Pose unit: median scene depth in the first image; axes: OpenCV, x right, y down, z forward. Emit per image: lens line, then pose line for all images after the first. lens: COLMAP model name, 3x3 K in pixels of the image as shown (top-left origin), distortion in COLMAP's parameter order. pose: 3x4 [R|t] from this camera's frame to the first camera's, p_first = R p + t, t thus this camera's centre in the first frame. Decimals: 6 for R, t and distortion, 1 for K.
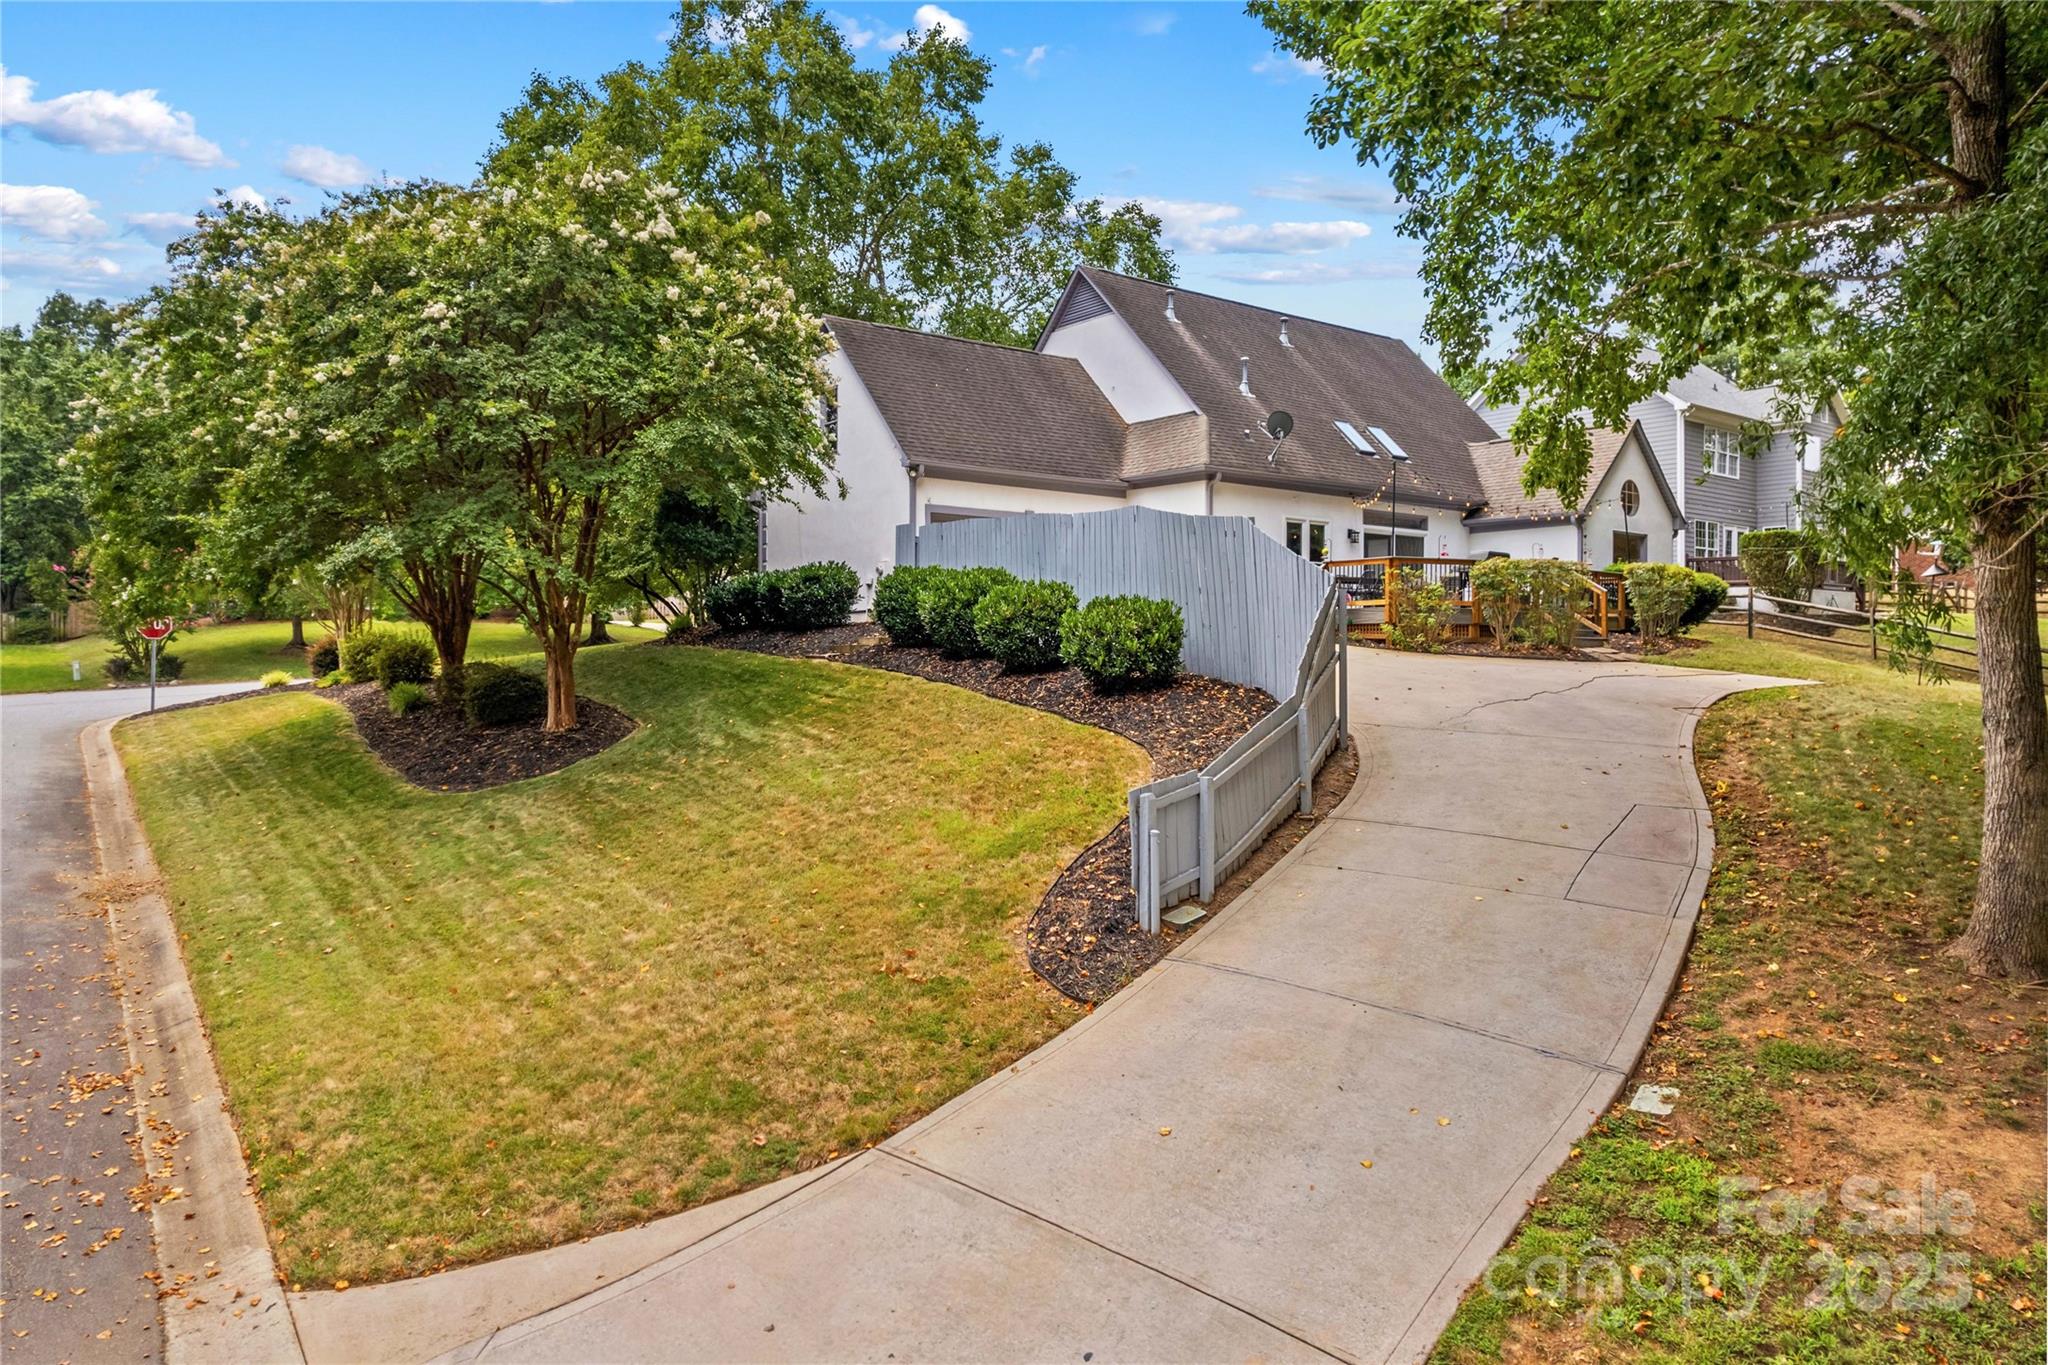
lens RADIAL K [[1350.3, 0, 1024.0], [0, 1350.3, 682.5], [0, 0, 1]] dist [-0.036385, -0.000913]
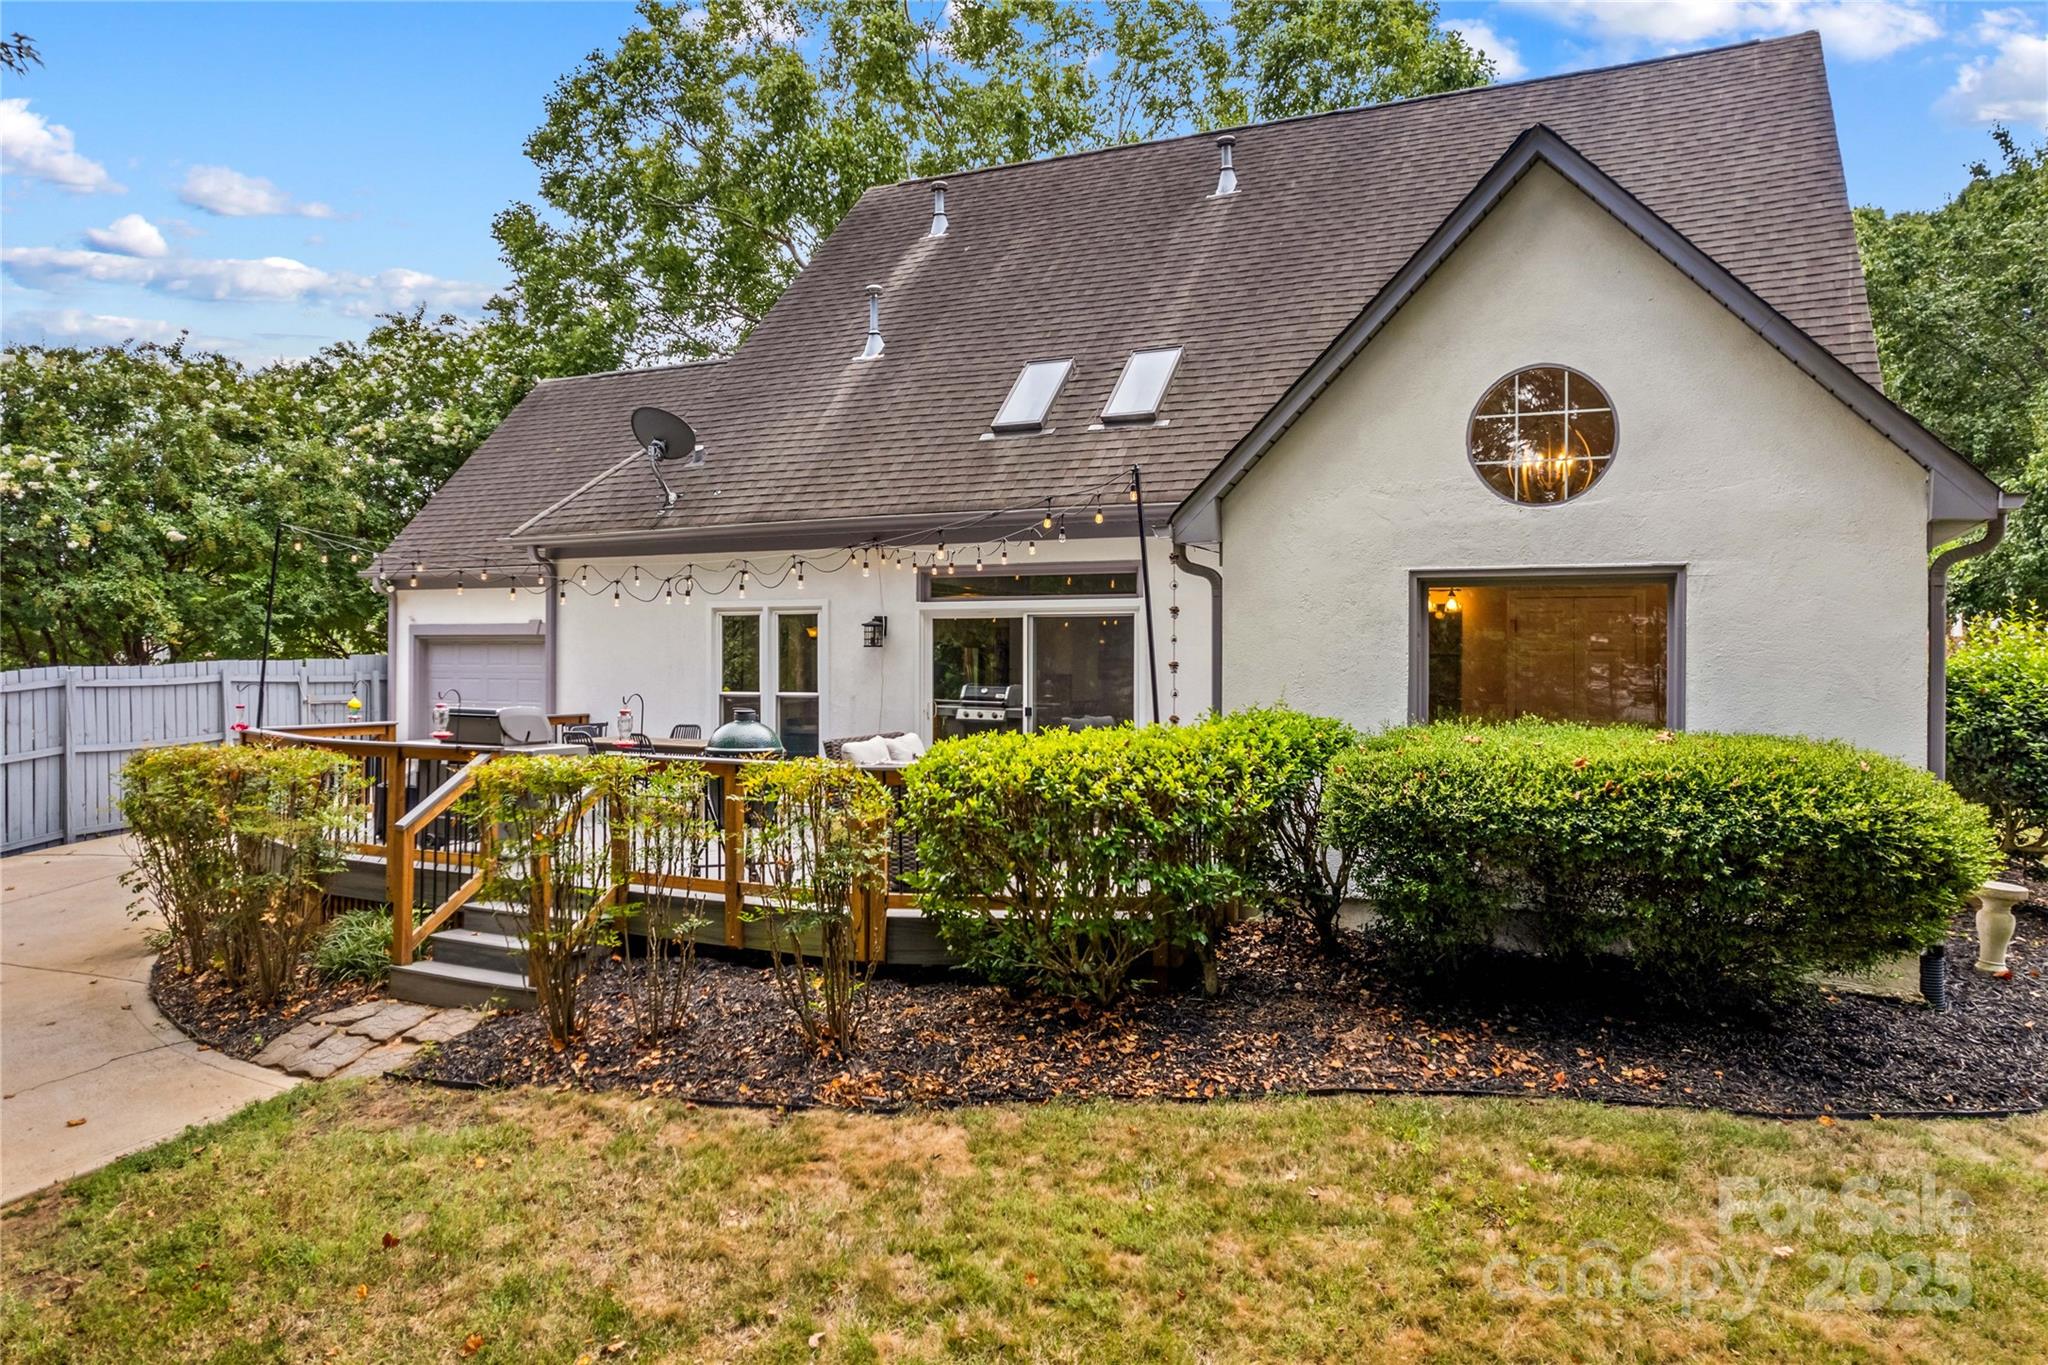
lens RADIAL K [[1350.3, 0, 1024.0], [0, 1350.3, 682.5], [0, 0, 1]] dist [-0.036385, -0.000913]
pose [[0.466902, 0.012036, -0.884227, 0.626848], [-0.016207, 0.999856, 0.005052, -0.089023], [0.884161, 0.011972, 0.467030, 0.782904]]
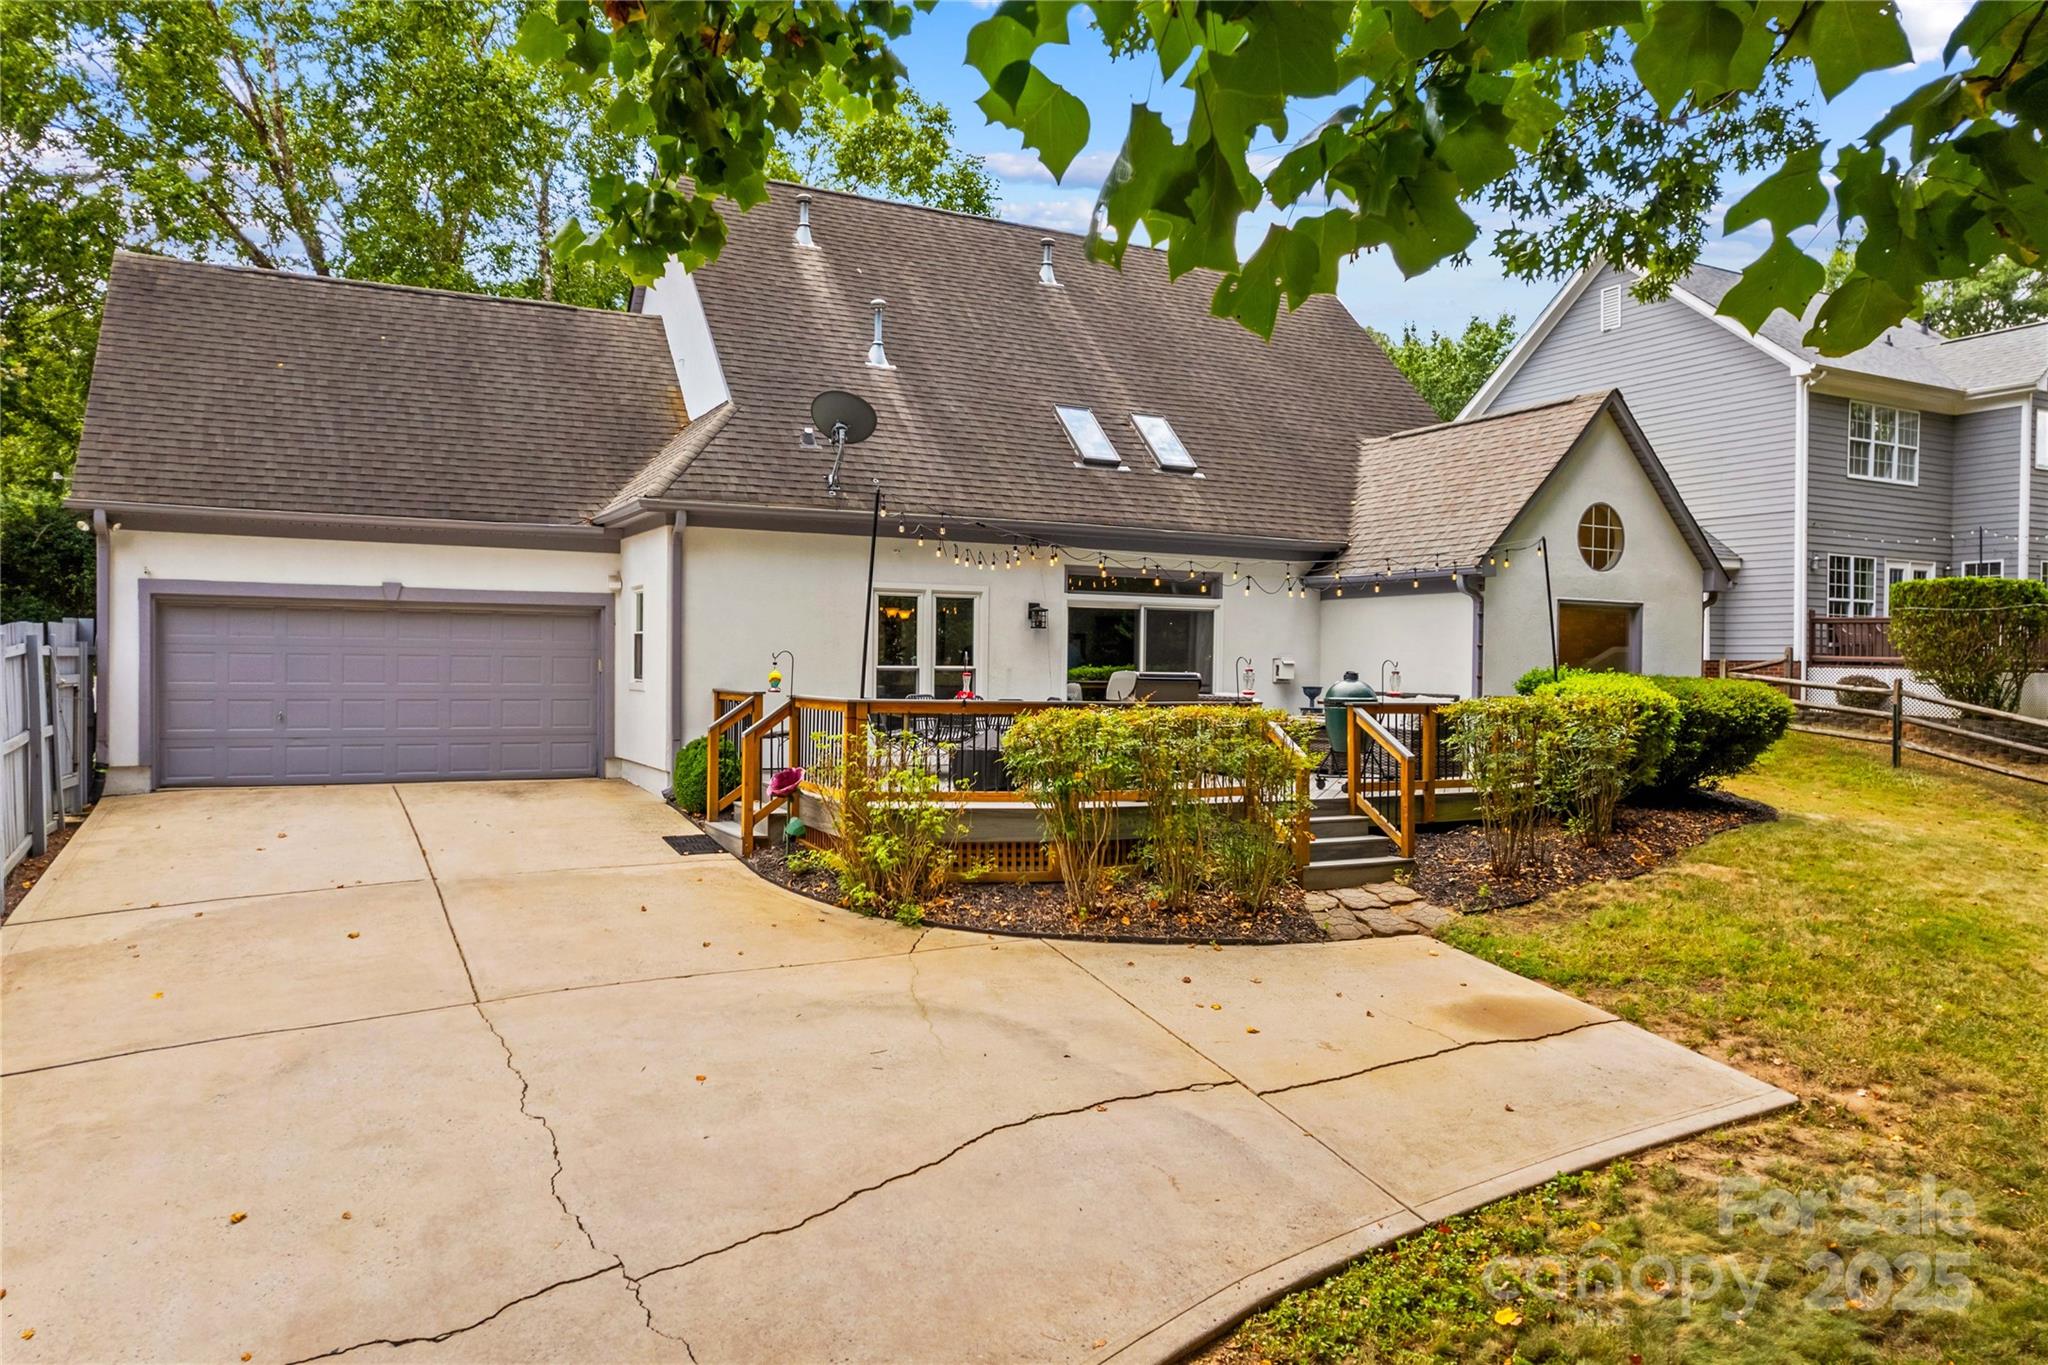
lens RADIAL K [[1384.4, 0, 1024.0], [0, 1384.4, 682.5], [0, 0, 1]] dist [-0.030264, -0.000058]
pose [[0.986909, 0.009972, -0.160971, 0.310508], [-0.010285, 0.999946, -0.001113, -0.075844], [0.160951, 0.002754, 0.986959, 0.415197]]
